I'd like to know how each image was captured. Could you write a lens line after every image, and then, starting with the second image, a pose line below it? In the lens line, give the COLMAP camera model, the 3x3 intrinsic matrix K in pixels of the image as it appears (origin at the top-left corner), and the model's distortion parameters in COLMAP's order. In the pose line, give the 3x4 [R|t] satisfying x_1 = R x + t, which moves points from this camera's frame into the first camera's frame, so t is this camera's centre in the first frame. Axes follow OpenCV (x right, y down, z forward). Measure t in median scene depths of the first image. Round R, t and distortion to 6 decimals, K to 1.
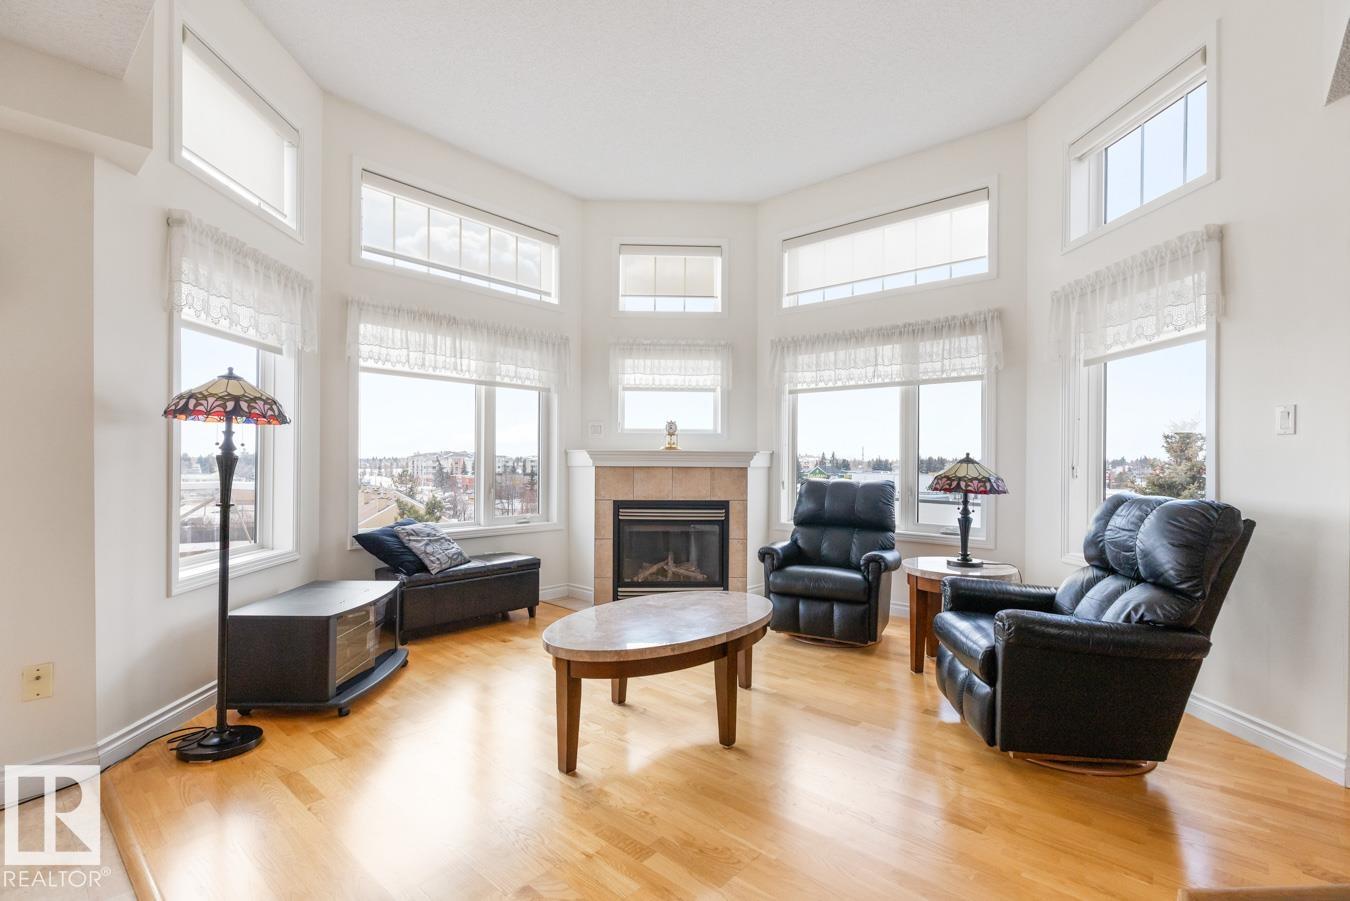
lens RADIAL K [[624.1, 0, 673.6], [0, 624.1, 460.0], [0, 0, 1]] dist [0.005450, 0.000325]
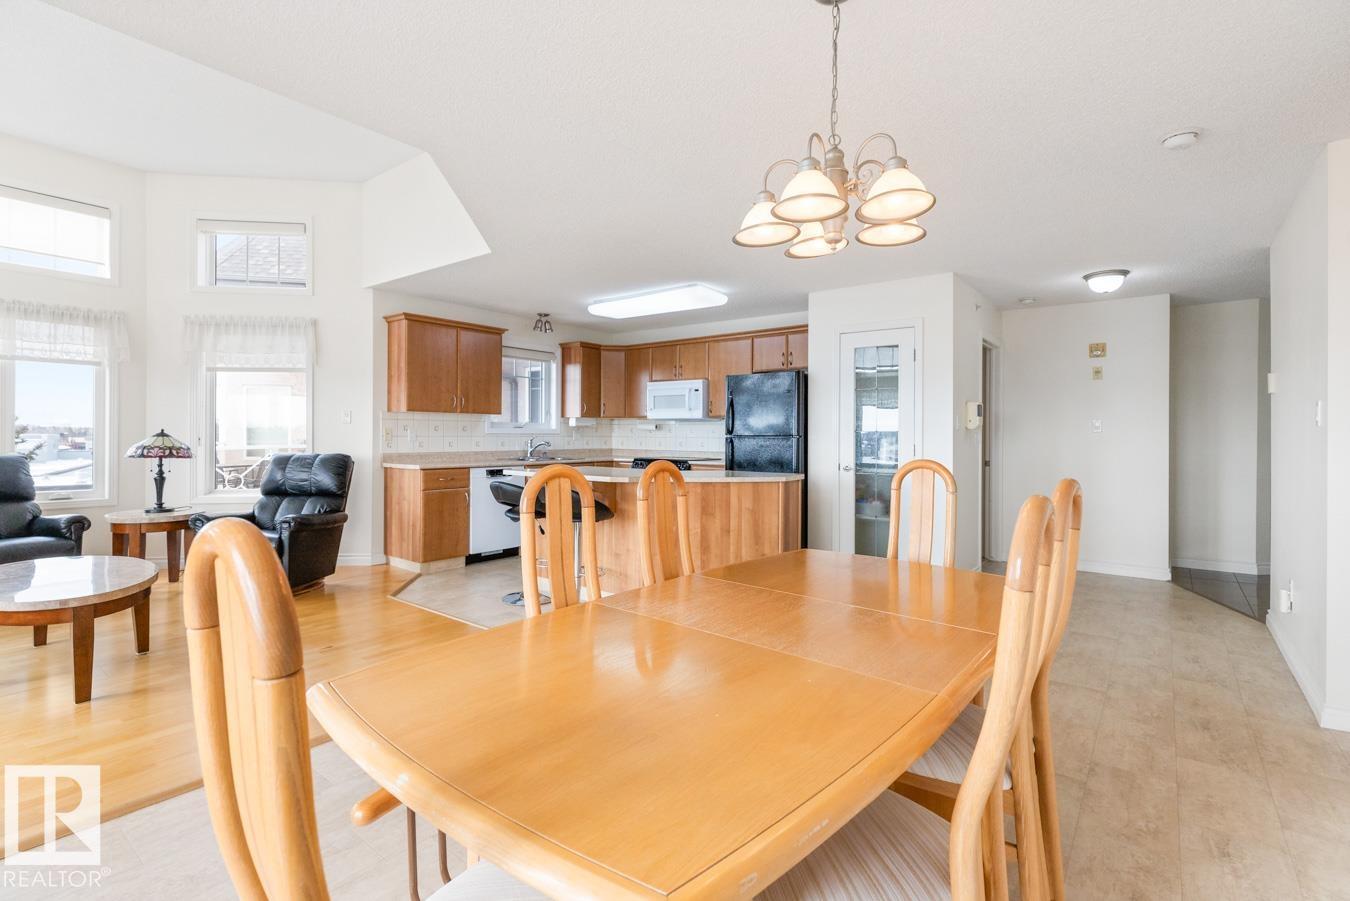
lens RADIAL K [[624.1, 0, 671.4], [0, 624.1, 434.3], [0, 0, 1]] dist [0.005450, 0.000325]
pose [[-0.057696, -0.005877, 0.998317, -0.748179], [-0.009060, 0.999945, 0.005363, -0.013677], [-0.998293, -0.008736, -0.057746, -0.021850]]
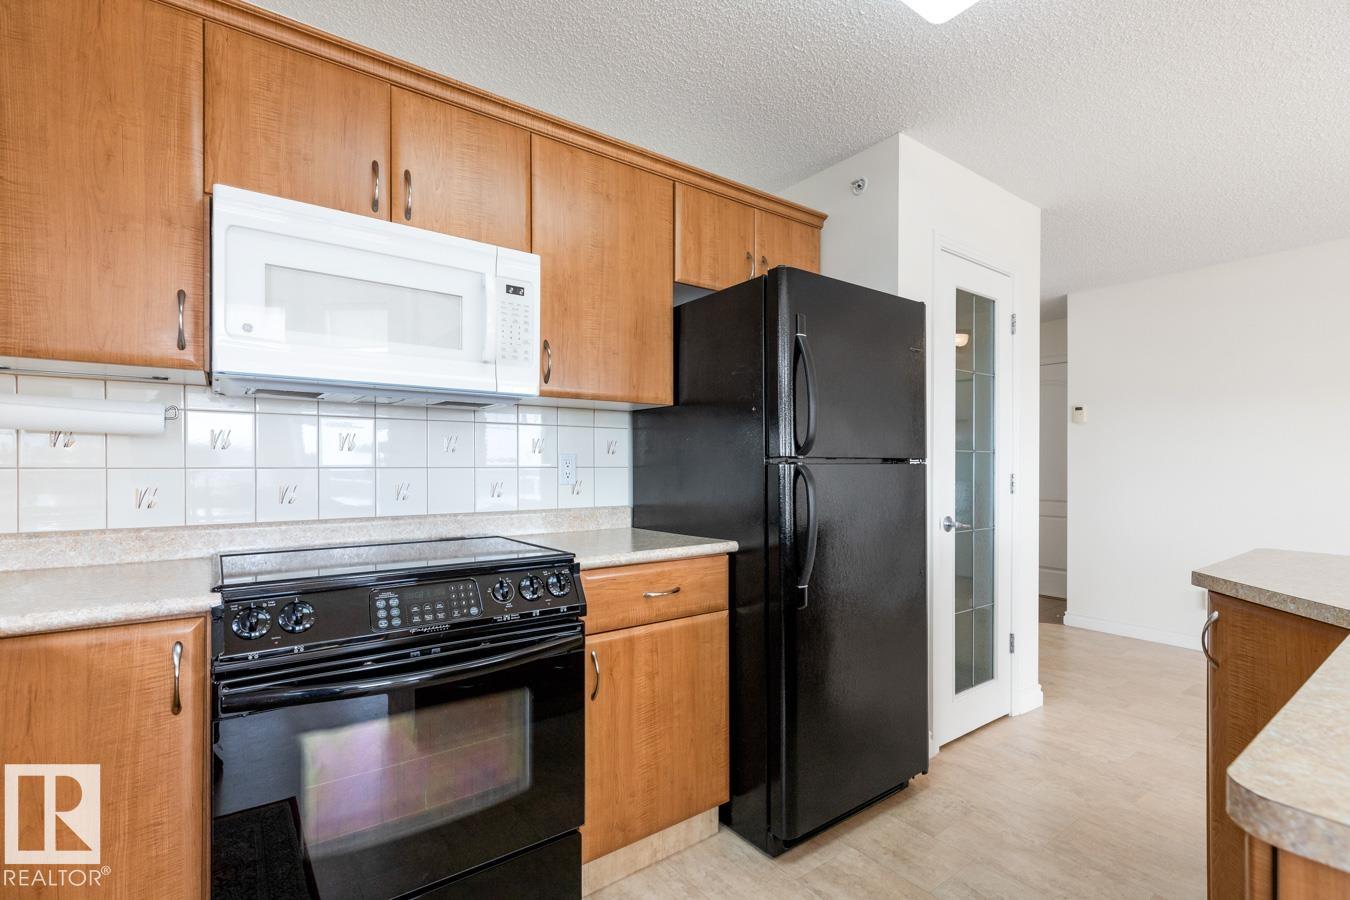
lens RADIAL K [[624.1, 0, 676.7], [0, 624.1, 465.8], [0, 0, 1]] dist [0.005450, 0.000325]
pose [[-0.978779, -0.006762, 0.204807, 0.561818], [-0.006631, 0.999977, 0.001322, 0.000190], [-0.204811, -0.000064, -0.978802, 0.205102]]
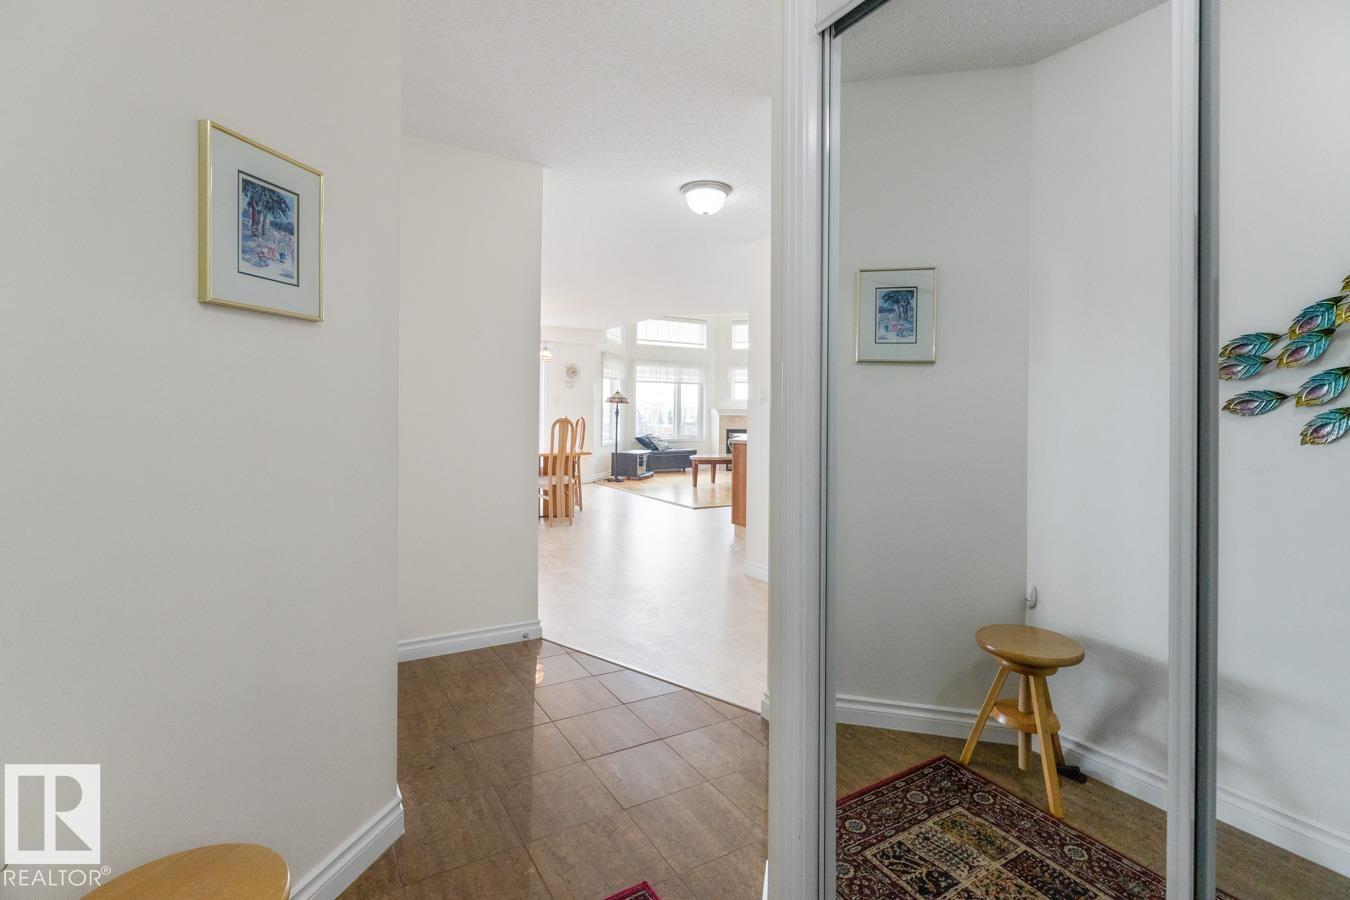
lens RADIAL K [[624.1, 0, 643.4], [0, 624.1, 413.0], [0, 0, 1]] dist [0.005450, 0.000325]
pose [[0.940392, 0.006104, -0.340039, 0.487356], [-0.005245, 0.999980, 0.003447, -0.007841], [0.340053, -0.001458, 0.940405, -1.614937]]
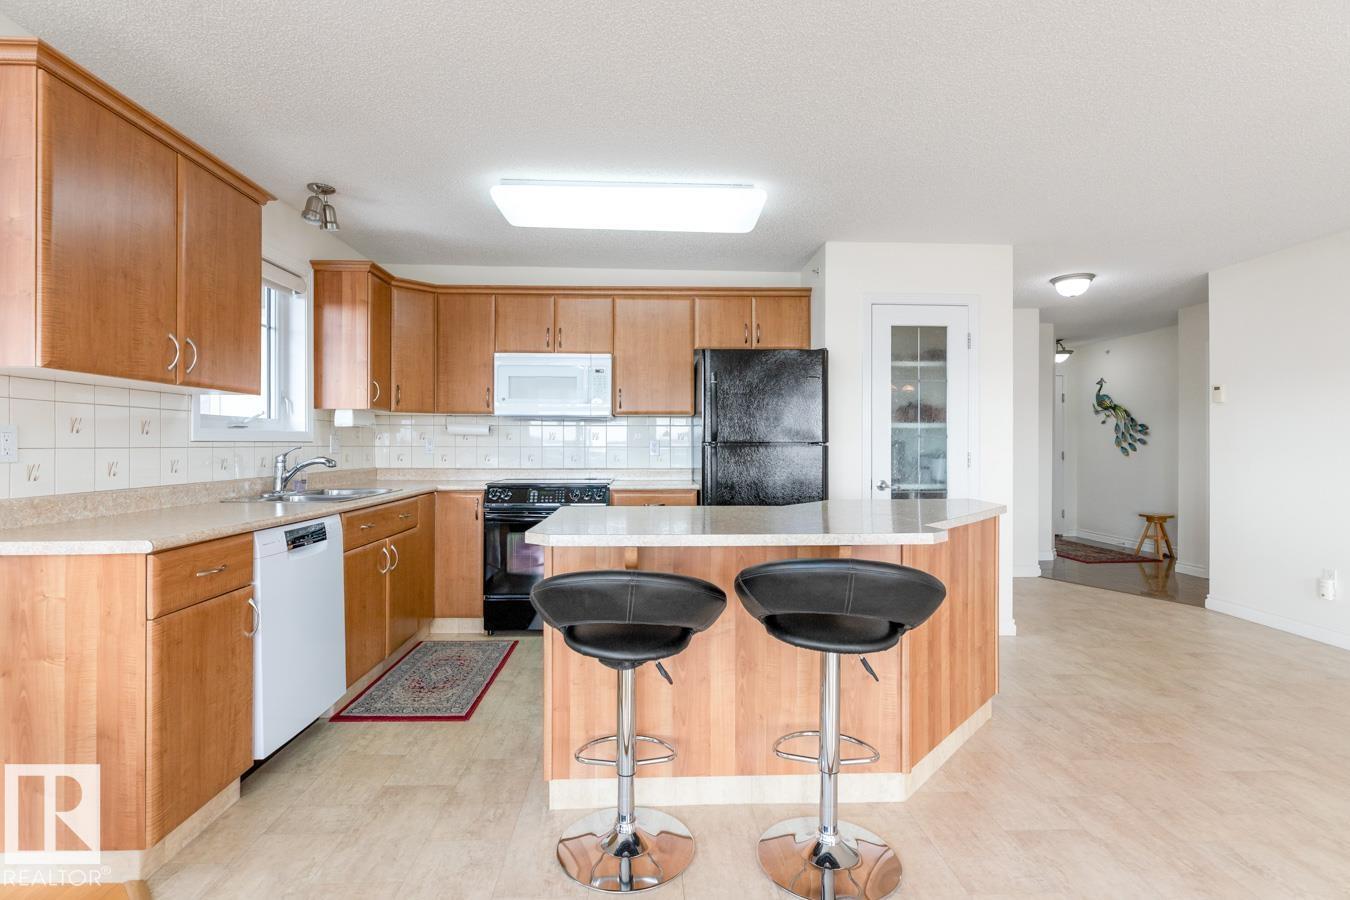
lens RADIAL K [[654.1, 0, 671.6], [0, 654.1, 443.5], [0, 0, 1]] dist [-0.000837, 0.000994]
pose [[-0.694480, -0.003061, 0.719505, -0.032099], [-0.005349, 0.999985, -0.000909, -0.002733], [-0.719492, -0.004480, -0.694486, 0.433668]]
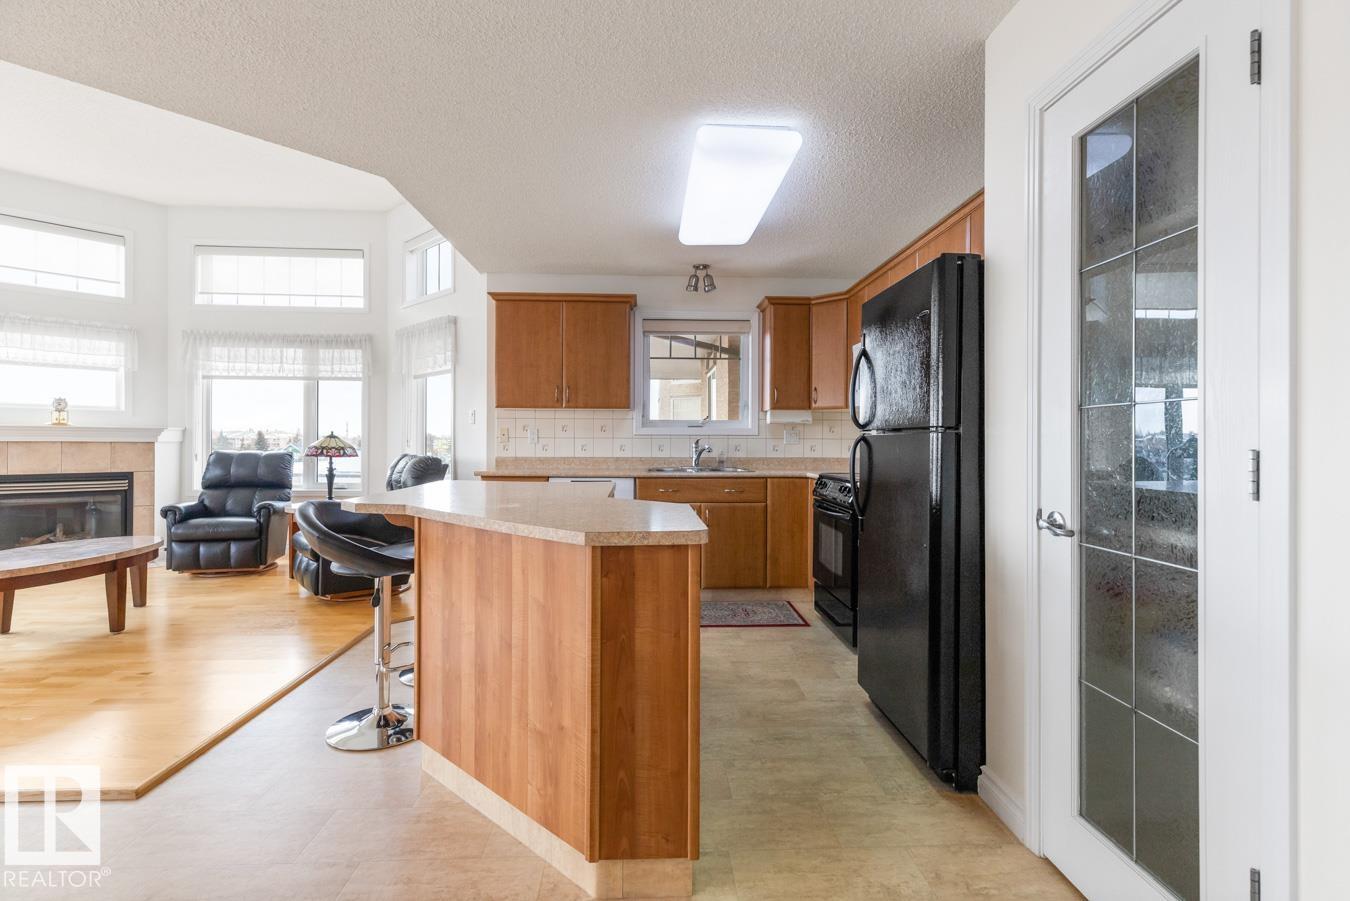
lens RADIAL K [[624.1, 0, 672.0], [0, 624.1, 441.6], [0, 0, 1]] dist [0.005450, 0.000325]
pose [[0.715990, -0.002388, 0.698106, -0.004091], [-0.002478, 0.999979, 0.005961, 0.002176], [-0.698106, -0.005998, 0.715970, -0.536806]]
